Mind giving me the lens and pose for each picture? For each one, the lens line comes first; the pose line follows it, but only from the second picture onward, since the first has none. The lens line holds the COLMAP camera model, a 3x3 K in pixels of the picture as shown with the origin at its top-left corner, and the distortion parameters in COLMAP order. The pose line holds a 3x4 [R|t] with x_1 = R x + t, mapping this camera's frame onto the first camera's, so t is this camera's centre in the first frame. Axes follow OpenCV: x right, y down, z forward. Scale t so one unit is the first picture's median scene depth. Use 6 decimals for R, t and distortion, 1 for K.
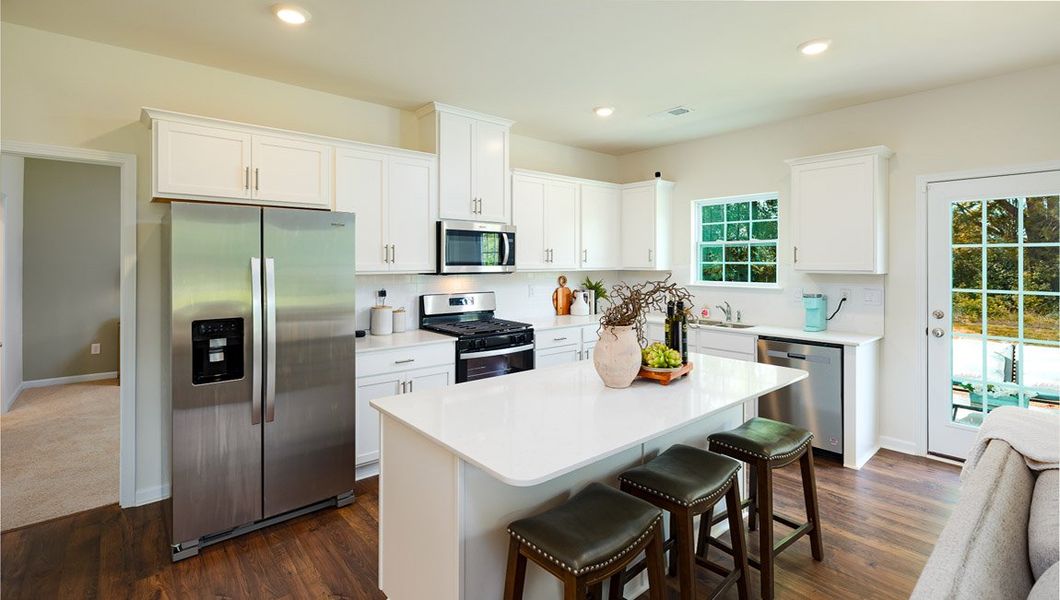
lens RADIAL K [[468.8, 0, 533.9], [0, 468.8, 268.4], [0, 0, 1]] dist [0.001213, 0.000535]
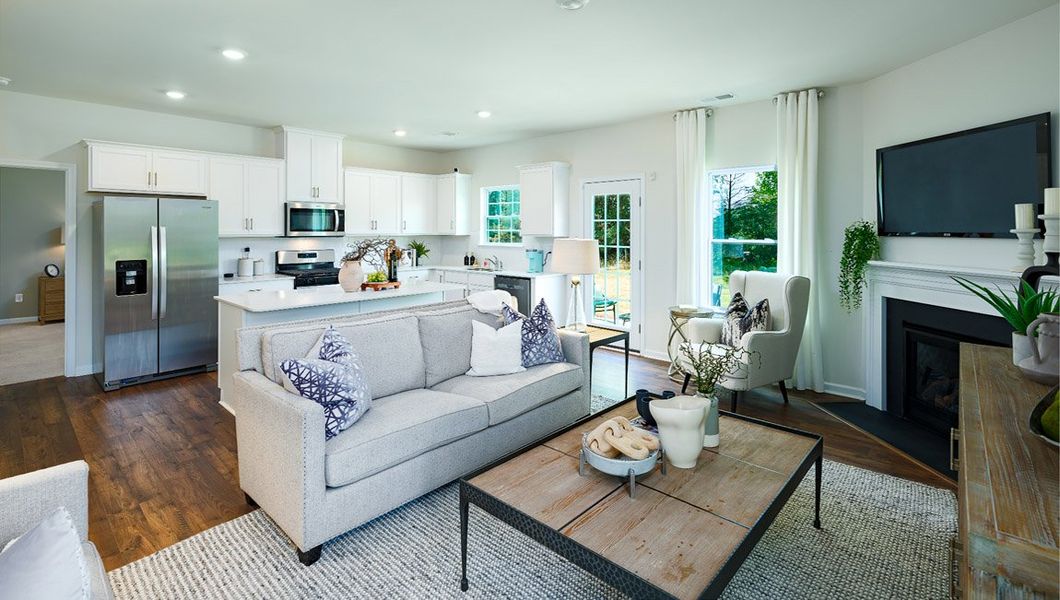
lens RADIAL K [[468.8, 0, 526.2], [0, 468.8, 236.2], [0, 0, 1]] dist [0.001213, 0.000535]
pose [[0.992601, -0.000322, 0.121424, 0.372782], [0.000214, 1.000000, 0.000901, 0.007925], [-0.121424, -0.000869, 0.992600, -0.591364]]
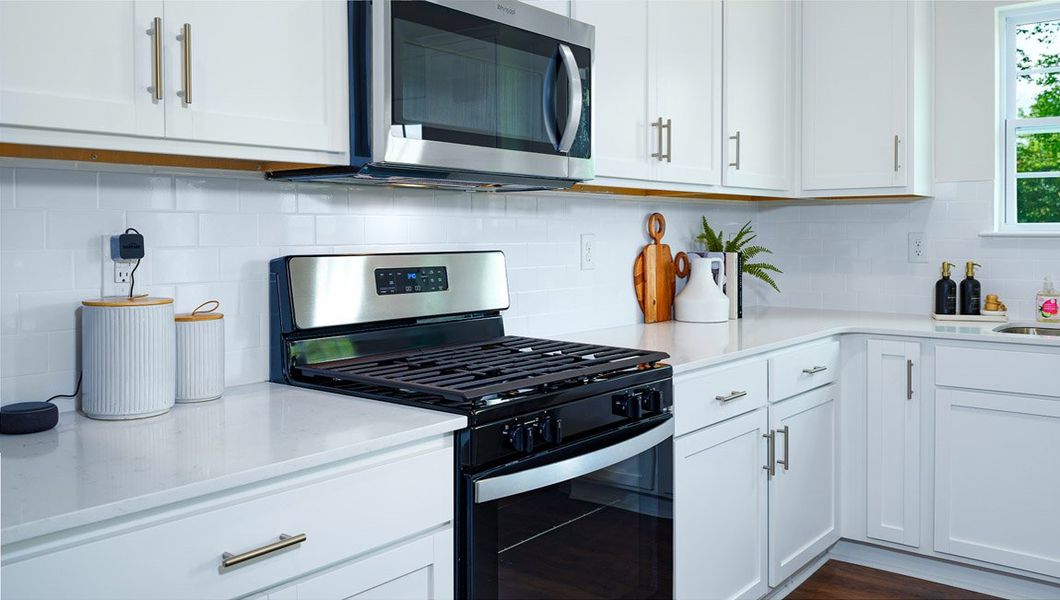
lens RADIAL K [[842.1, 0, 525.8], [0, 842.1, 254.4], [0, 0, 1]] dist [0.029033, -0.003836]
pose [[0.985980, -0.008539, 0.166648, -0.181171], [0.006708, 0.999911, 0.011547, 0.051322], [-0.166732, -0.010267, 0.985949, 0.496707]]
